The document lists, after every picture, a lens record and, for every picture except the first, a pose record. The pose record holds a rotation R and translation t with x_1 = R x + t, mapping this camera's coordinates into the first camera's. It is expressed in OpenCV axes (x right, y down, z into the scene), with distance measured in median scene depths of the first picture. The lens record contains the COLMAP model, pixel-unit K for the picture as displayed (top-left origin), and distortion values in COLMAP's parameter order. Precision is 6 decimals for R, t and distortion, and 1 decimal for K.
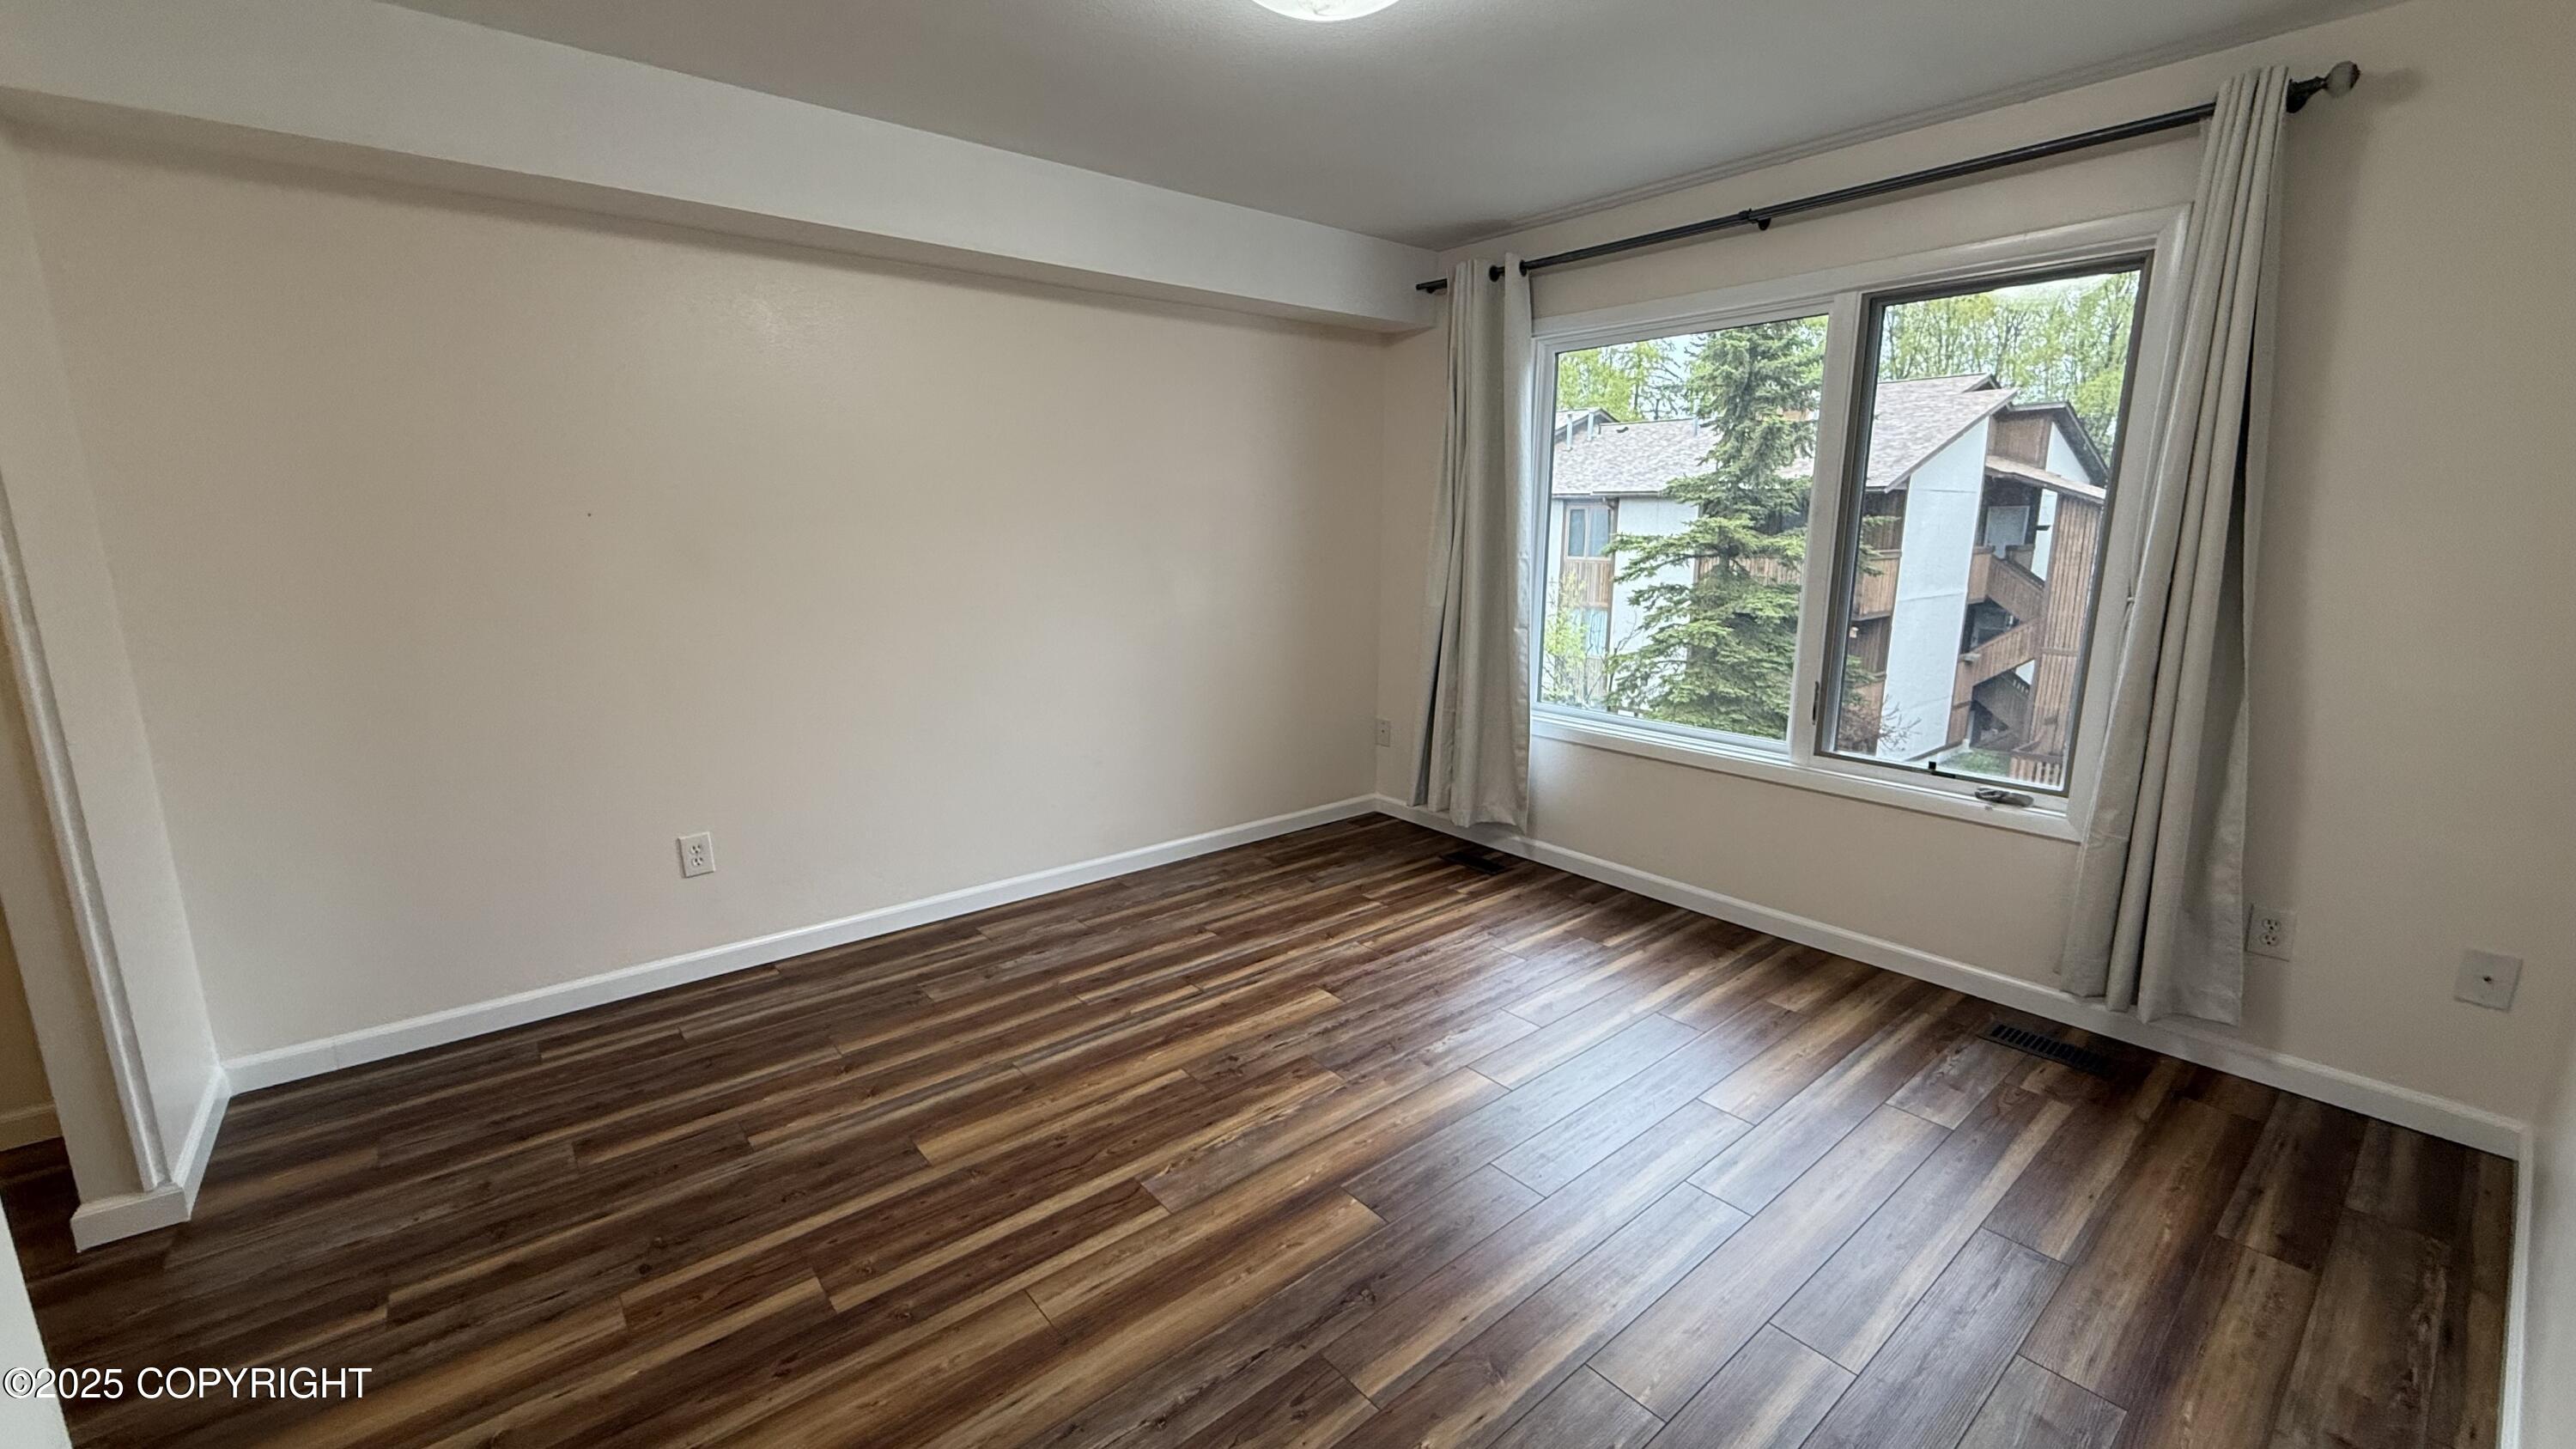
lens RADIAL K [[1023.8, 0, 1282.6], [0, 1023.8, 725.5], [0, 0, 1]] dist [-0.000766, -0.000203]
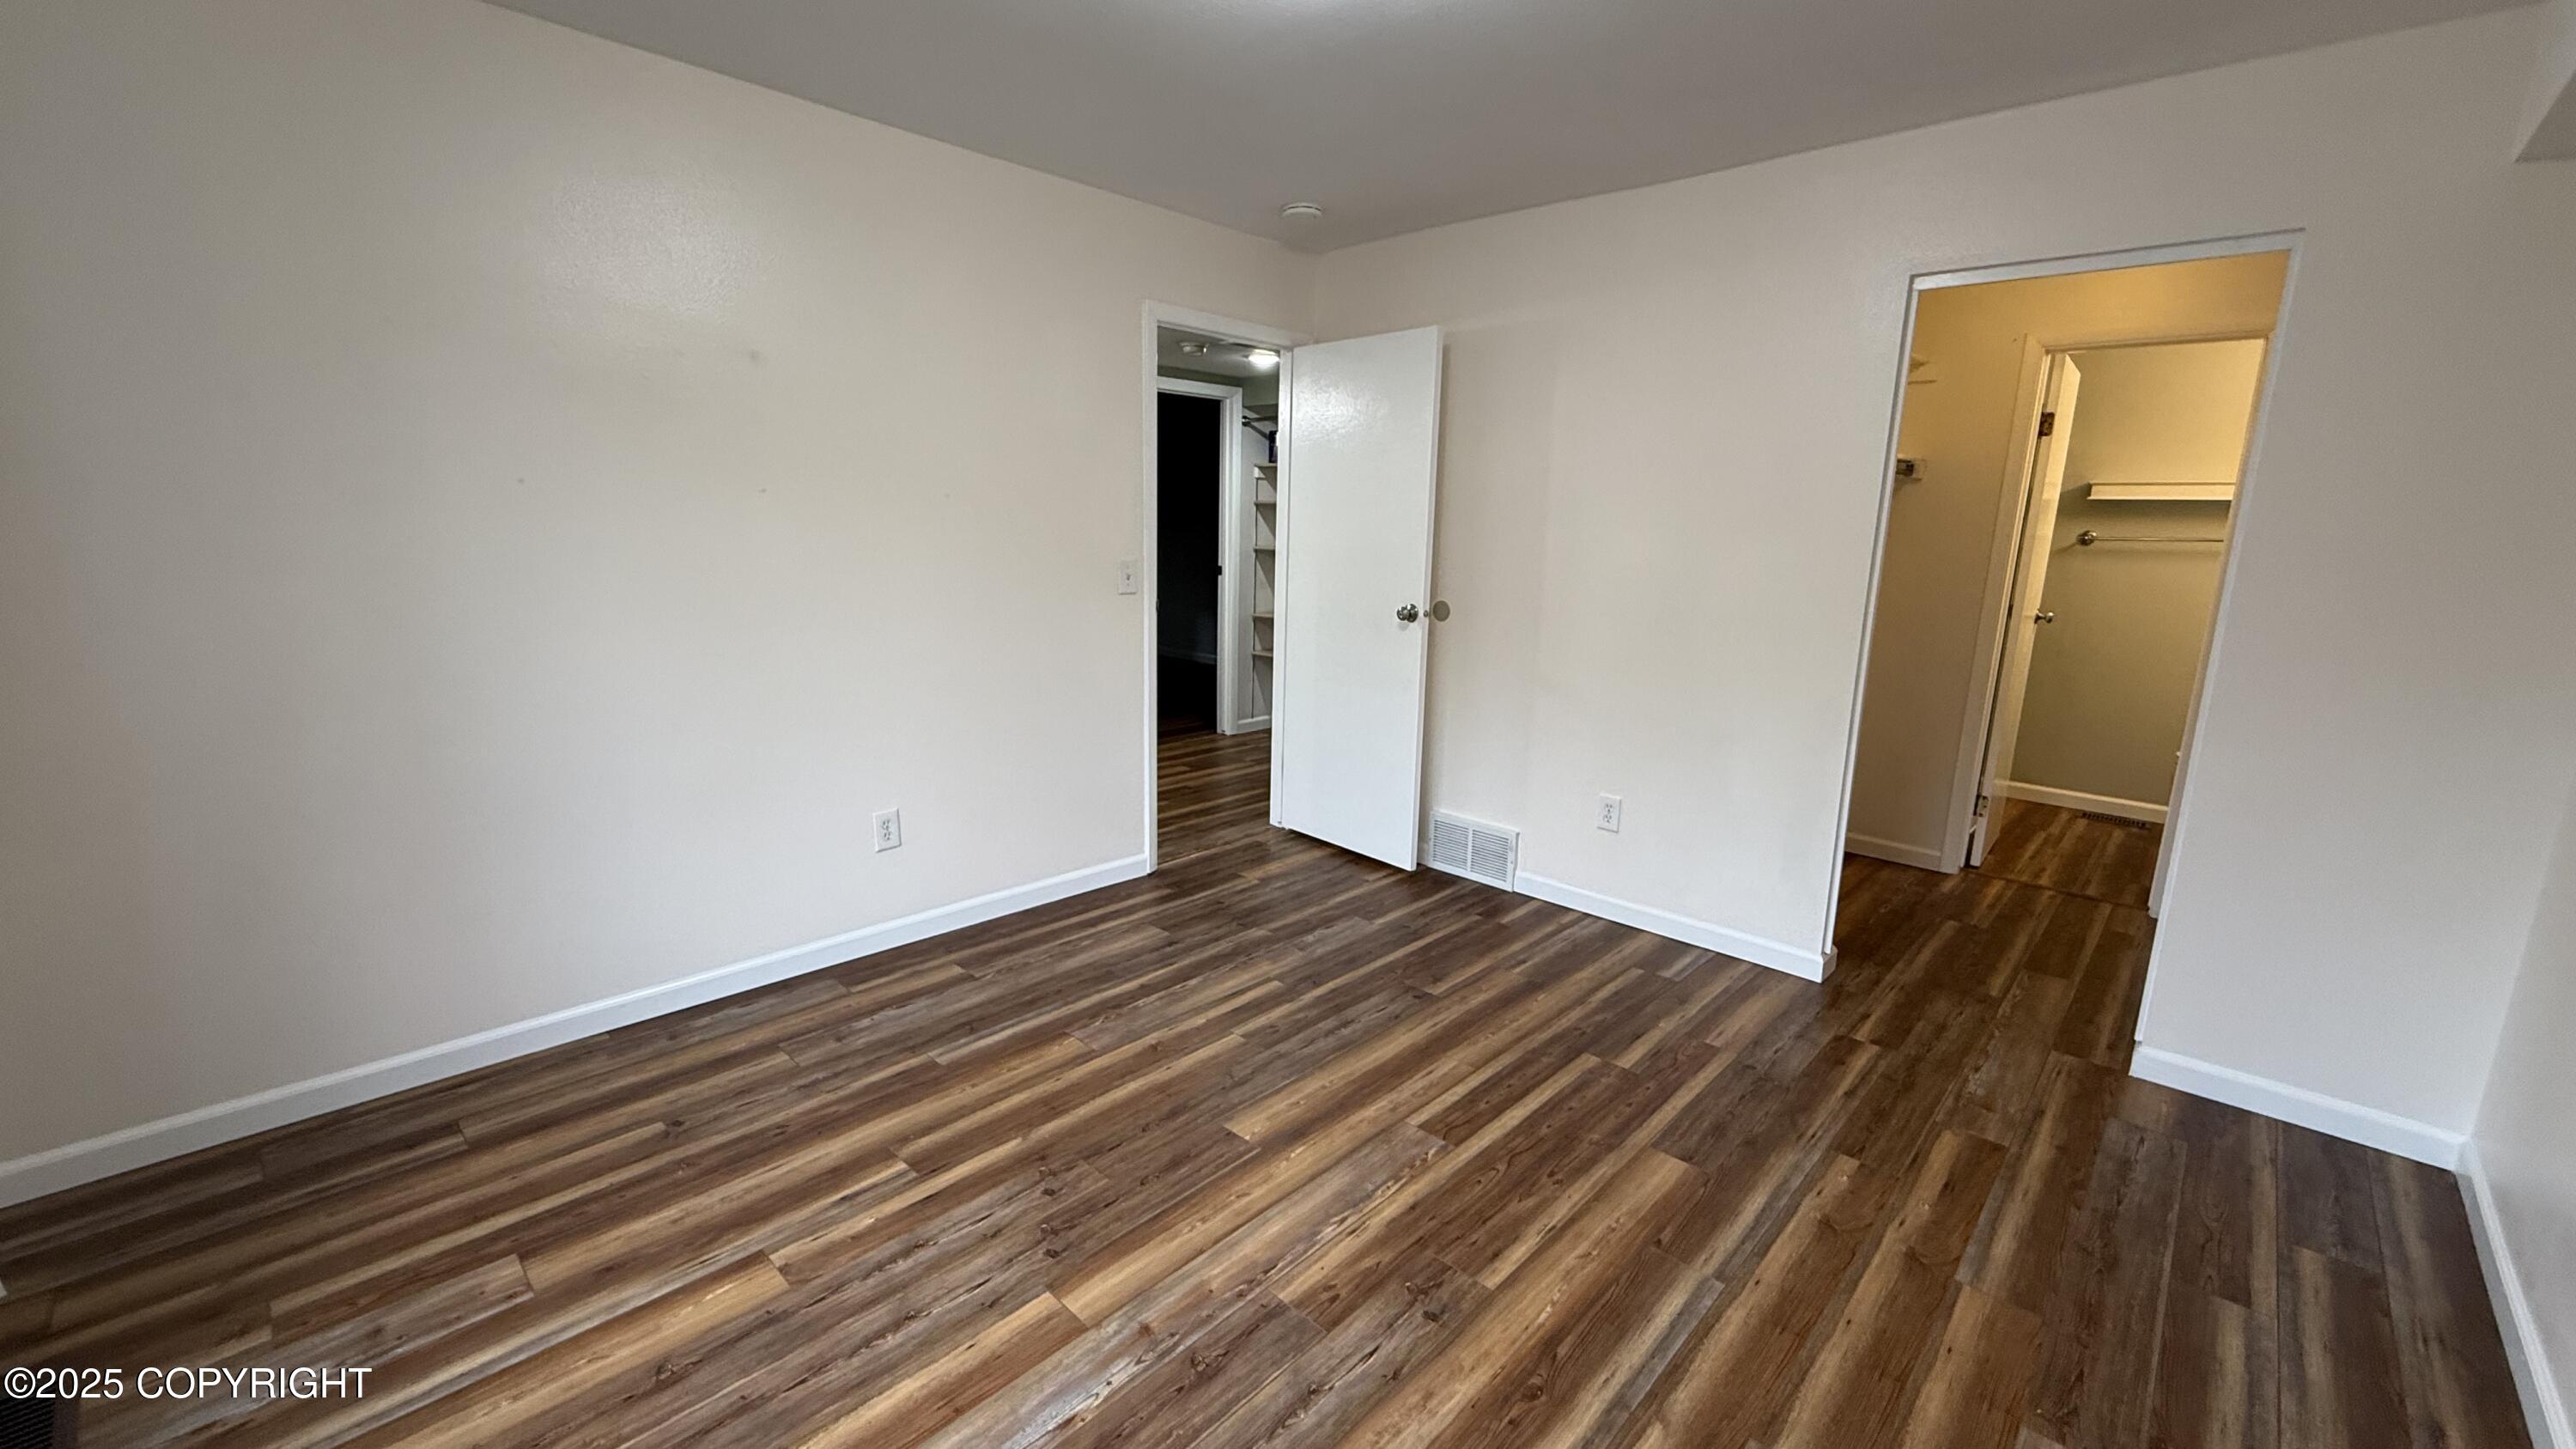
lens RADIAL K [[1023.8, 0, 1282.6], [0, 1023.8, 725.5], [0, 0, 1]] dist [-0.000766, -0.000203]
pose [[-0.991758, 0.000759, -0.128125, 0.156686], [-0.049761, 0.919206, 0.390619, -0.340517], [0.118069, 0.393775, -0.911592, 1.659851]]
